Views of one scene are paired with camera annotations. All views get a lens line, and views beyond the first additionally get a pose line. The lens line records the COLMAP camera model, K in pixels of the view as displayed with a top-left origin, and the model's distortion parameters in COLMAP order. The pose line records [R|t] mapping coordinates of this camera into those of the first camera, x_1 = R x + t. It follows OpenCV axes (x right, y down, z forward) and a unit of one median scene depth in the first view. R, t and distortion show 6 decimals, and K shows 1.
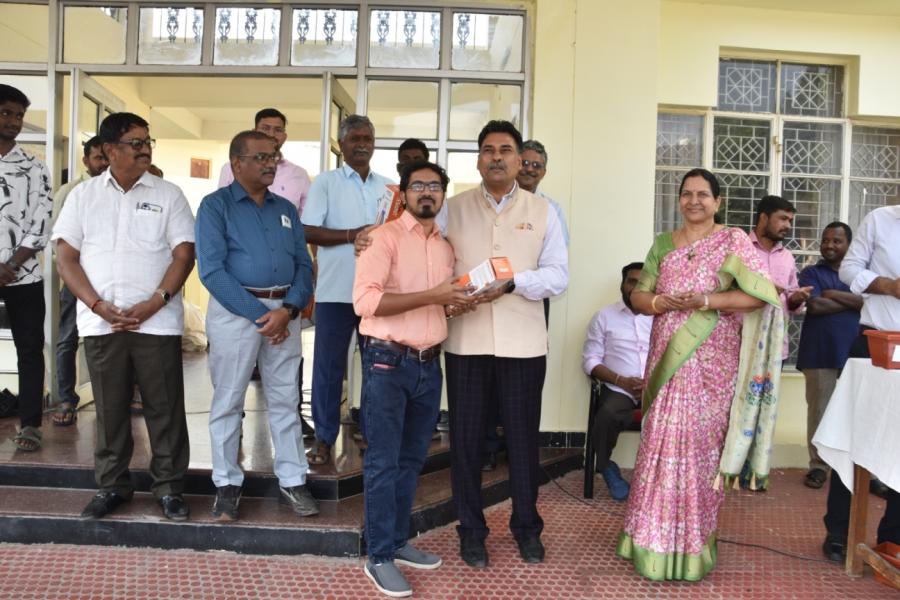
lens RADIAL K [[735.8, 0, 451.8], [0, 735.8, 298.6], [0, 0, 1]] dist [-0.174041, 0.160371]
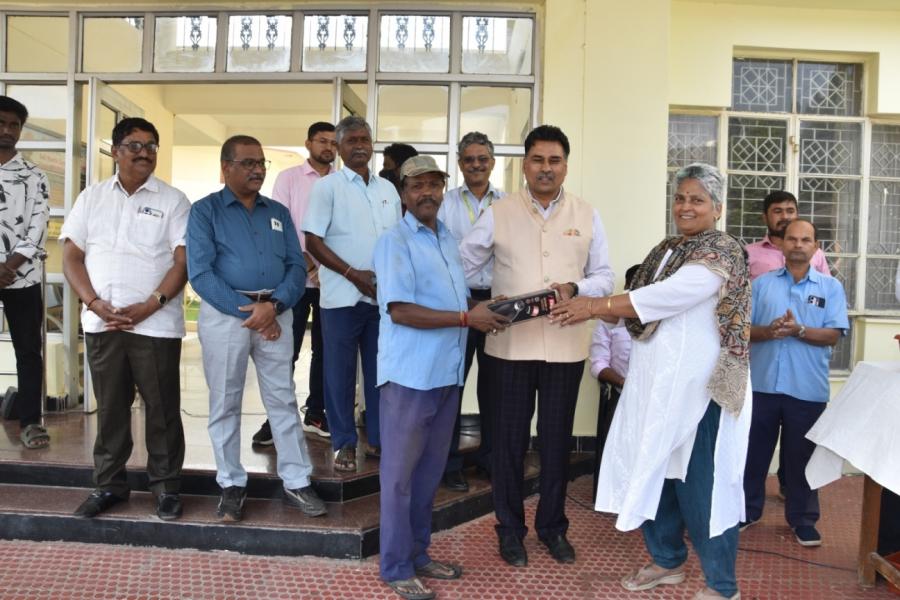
lens RADIAL K [[736.5, 0, 450.5], [0, 736.5, 294.3], [0, 0, 1]] dist [-0.176921, 0.161822]
pose [[0.999000, -0.001856, -0.044678, 0.028976], [0.001347, 0.999934, -0.011403, 0.001175], [0.044696, 0.011331, 0.998936, 0.000032]]
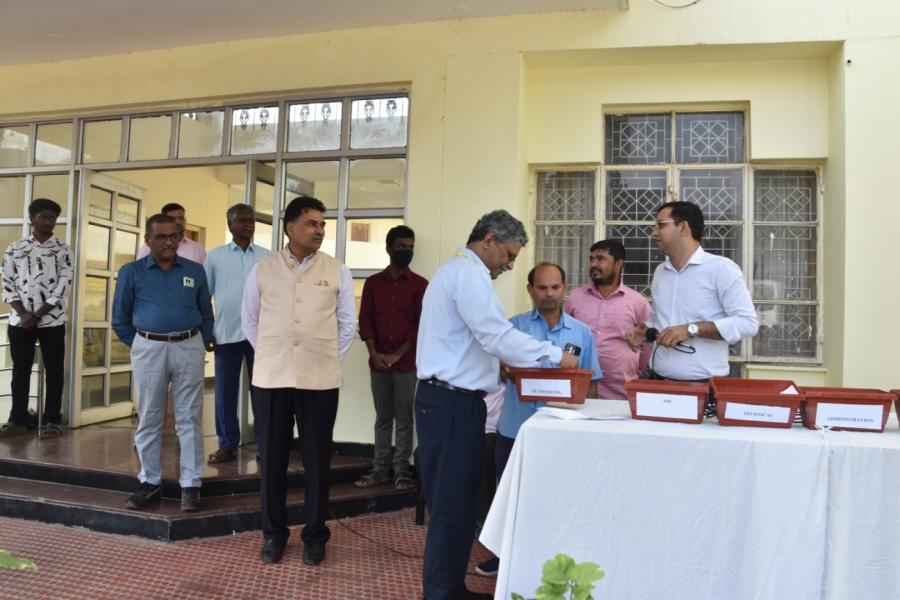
lens RADIAL K [[723.8, 0, 431.3], [0, 723.8, 299.1], [0, 0, 1]] dist [-0.173486, 0.170753]
pose [[0.955842, -0.012828, -0.293601, 0.463928], [-0.013128, 0.996186, -0.086265, 0.024835], [0.293588, 0.086310, 0.952028, -0.045417]]
